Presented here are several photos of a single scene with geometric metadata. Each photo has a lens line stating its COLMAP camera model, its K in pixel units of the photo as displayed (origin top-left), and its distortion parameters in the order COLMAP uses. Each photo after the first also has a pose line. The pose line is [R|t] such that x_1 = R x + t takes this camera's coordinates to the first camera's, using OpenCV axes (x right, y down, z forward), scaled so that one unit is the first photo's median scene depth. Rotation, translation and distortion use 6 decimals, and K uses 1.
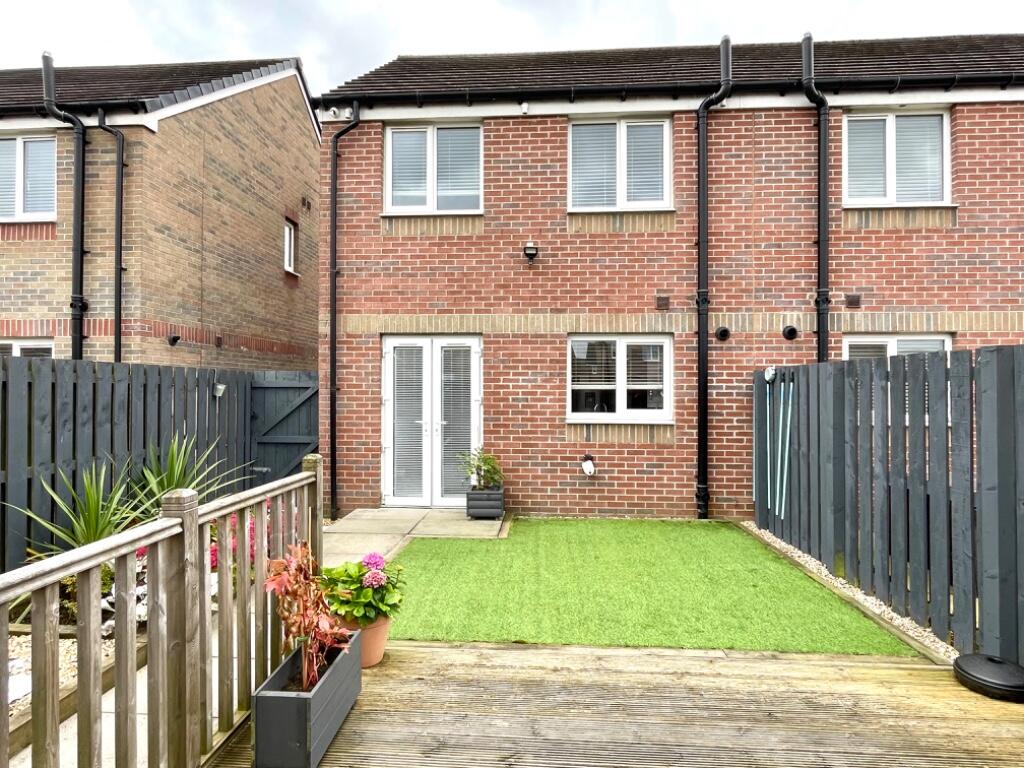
lens RADIAL K [[569.2, 0, 512.2], [0, 569.2, 385.8], [0, 0, 1]] dist [-0.003097, 0.000226]
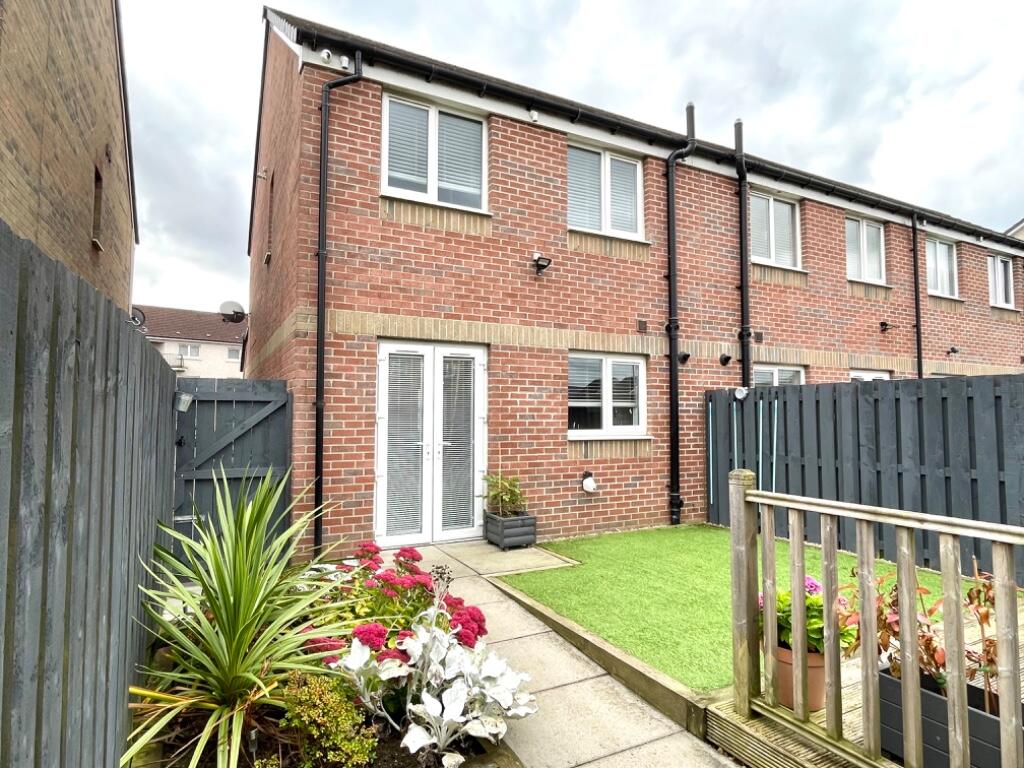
lens RADIAL K [[569.2, 0, 512.7], [0, 569.2, 382.0], [0, 0, 1]] dist [-0.003097, 0.000226]
pose [[0.854534, 0.028594, 0.518609, -0.496802], [-0.002772, 0.998720, -0.050497, 0.014961], [-0.519389, 0.041714, 0.853519, 0.206014]]
